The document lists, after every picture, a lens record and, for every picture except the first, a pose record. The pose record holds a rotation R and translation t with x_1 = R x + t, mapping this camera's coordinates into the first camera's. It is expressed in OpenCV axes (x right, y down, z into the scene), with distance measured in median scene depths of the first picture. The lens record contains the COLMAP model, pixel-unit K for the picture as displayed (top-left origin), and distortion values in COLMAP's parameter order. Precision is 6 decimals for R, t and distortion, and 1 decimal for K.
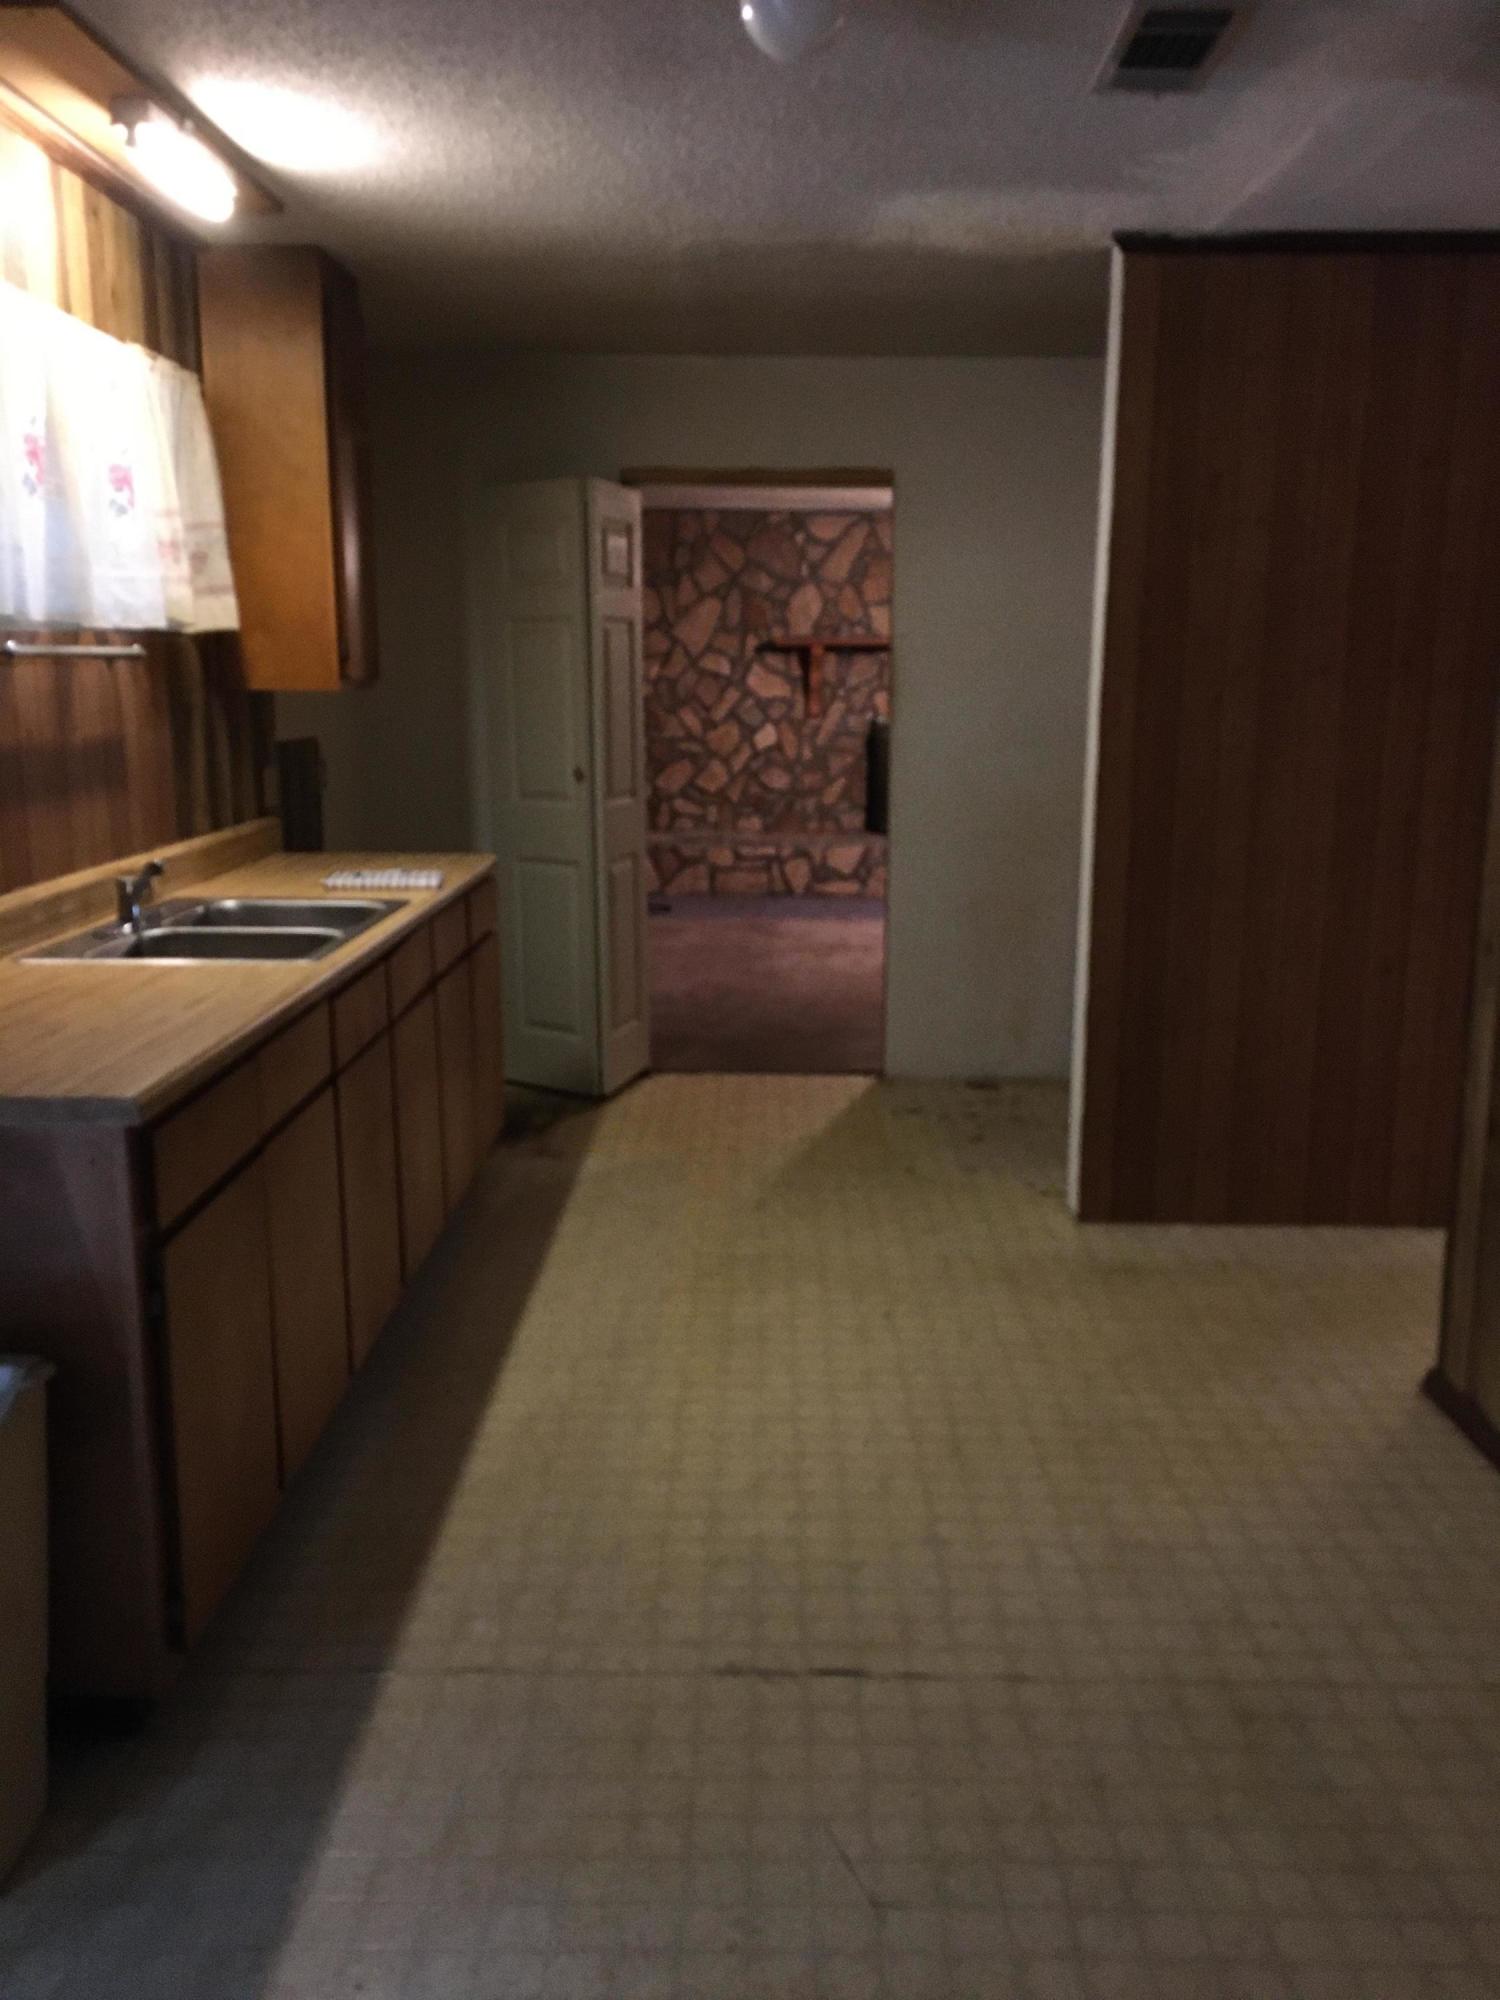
lens RADIAL K [[1650.2, 0, 754.5], [0, 1650.2, 980.9], [0, 0, 1]] dist [0.005433, -0.015327]
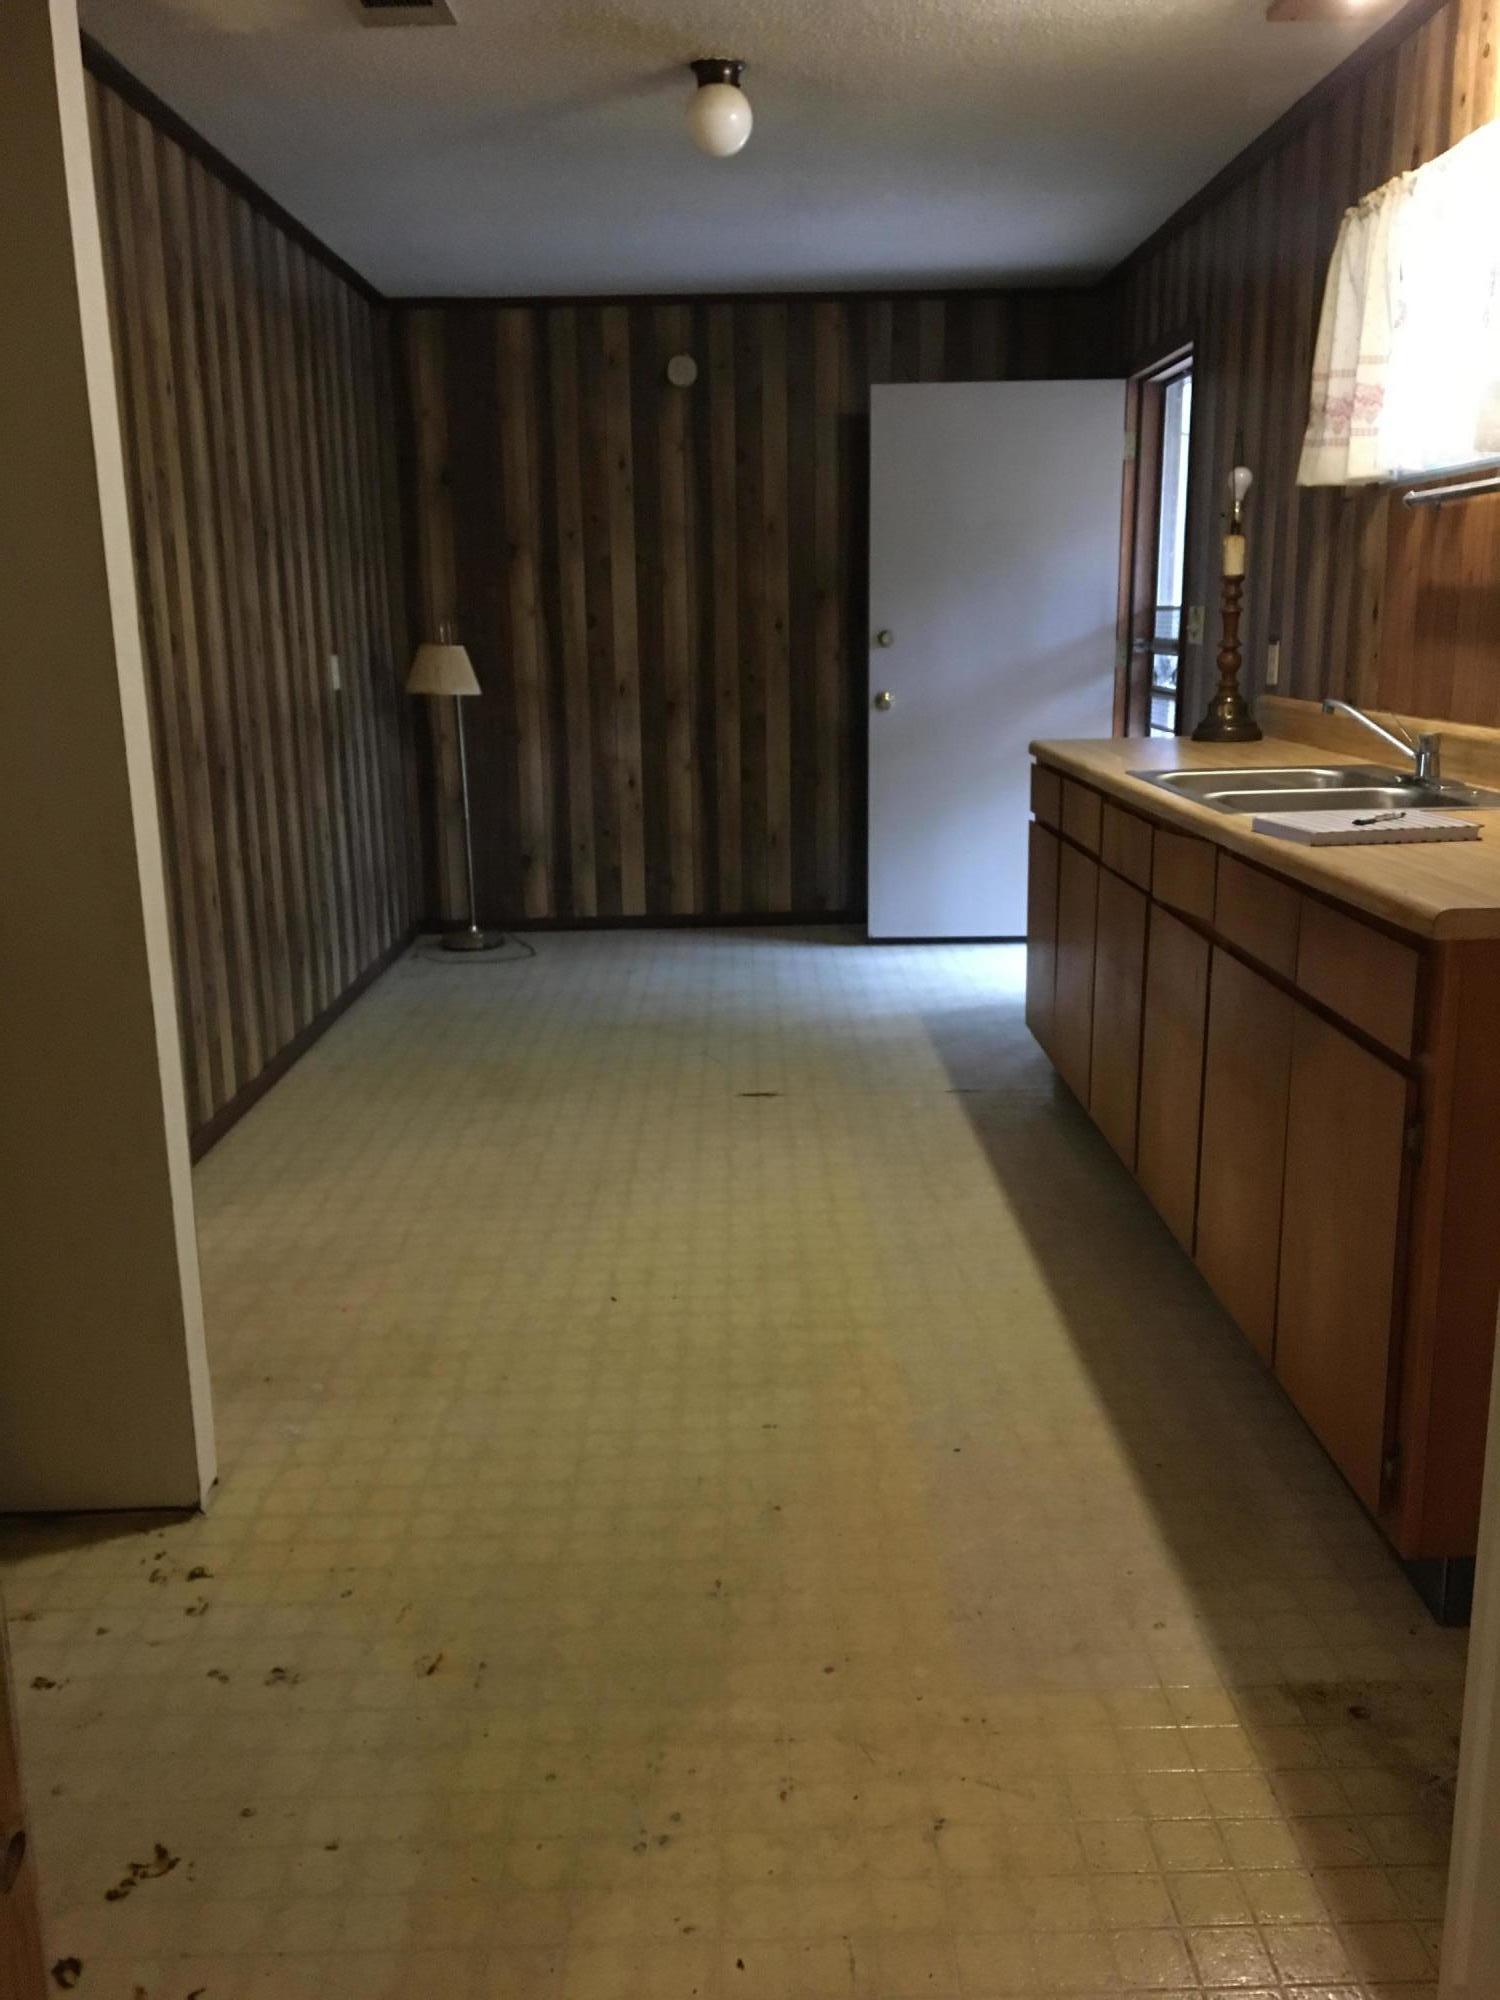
lens RADIAL K [[1650.2, 0, 749.3], [0, 1650.2, 1001.5], [0, 0, 1]] dist [0.005433, -0.015327]
pose [[-0.999721, 0.020607, -0.011587, 0.019865], [0.014204, 0.915368, 0.402367, -0.295529], [0.018898, 0.402090, -0.915405, 1.856650]]
